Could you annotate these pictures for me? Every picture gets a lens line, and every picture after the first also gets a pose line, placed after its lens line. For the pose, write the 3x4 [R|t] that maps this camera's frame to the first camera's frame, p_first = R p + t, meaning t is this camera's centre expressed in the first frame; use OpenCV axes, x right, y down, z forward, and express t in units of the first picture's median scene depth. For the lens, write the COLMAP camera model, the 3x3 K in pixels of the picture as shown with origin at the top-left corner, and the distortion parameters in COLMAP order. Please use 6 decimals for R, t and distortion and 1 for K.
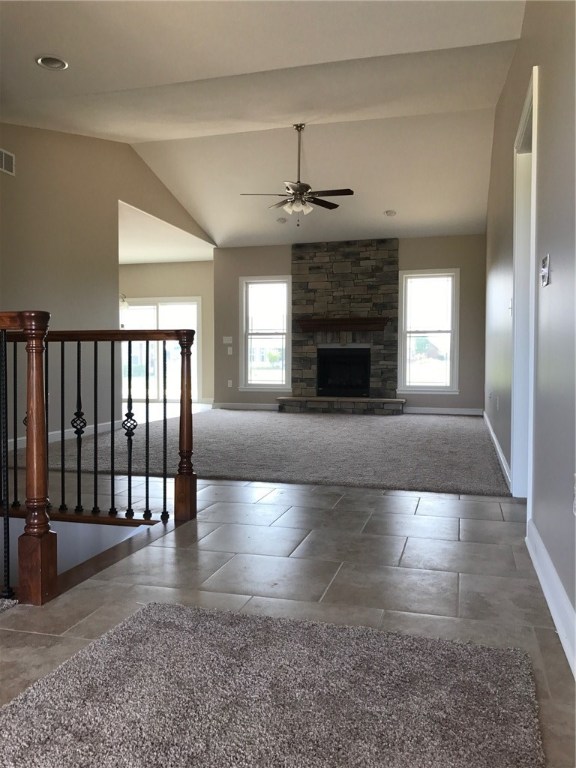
lens RADIAL K [[643.2, 0, 289.6], [0, 643.2, 382.6], [0, 0, 1]] dist [-0.106884, -0.037916]
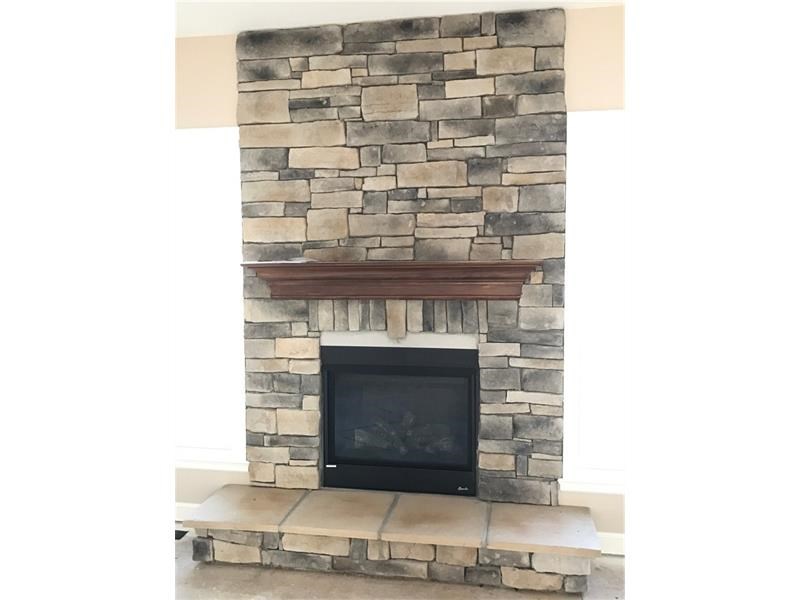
lens RADIAL K [[844.7, 0, 399.0], [0, 844.7, 297.8], [0, 0, 1]] dist [-0.023355, 0.000000]
pose [[0.996967, -0.019042, 0.075460, 0.052734], [0.015448, 0.998731, 0.047925, -0.101858], [-0.076277, -0.046614, 0.995996, 0.571030]]
